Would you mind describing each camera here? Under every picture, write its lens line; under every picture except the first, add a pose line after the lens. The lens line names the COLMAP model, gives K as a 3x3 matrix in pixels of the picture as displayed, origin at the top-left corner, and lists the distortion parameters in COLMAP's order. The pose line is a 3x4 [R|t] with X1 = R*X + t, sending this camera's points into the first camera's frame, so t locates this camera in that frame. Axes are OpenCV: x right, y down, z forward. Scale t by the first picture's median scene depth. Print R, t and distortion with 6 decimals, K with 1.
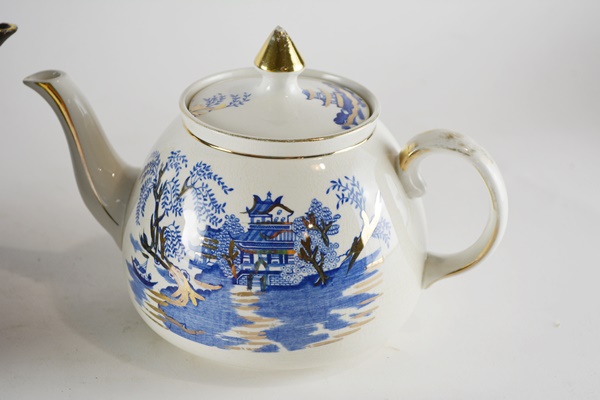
lens RADIAL K [[1112.6, 0, 301.6], [0, 1112.6, 195.5], [0, 0, 1]] dist [0.015325, 0.000000]
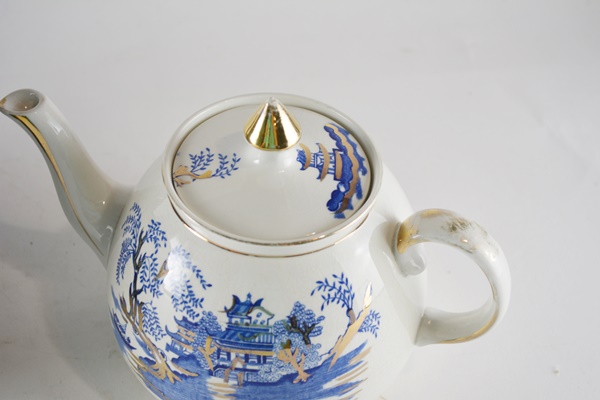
lens RADIAL K [[1112.6, 0, 300.6], [0, 1112.6, 198.3], [0, 0, 1]] dist [0.015325, 0.000000]
pose [[0.996192, 0.069841, -0.052187, 0.055435], [-0.048868, 0.943004, 0.329174, -0.376790], [0.072202, -0.325371, 0.942826, 0.139738]]
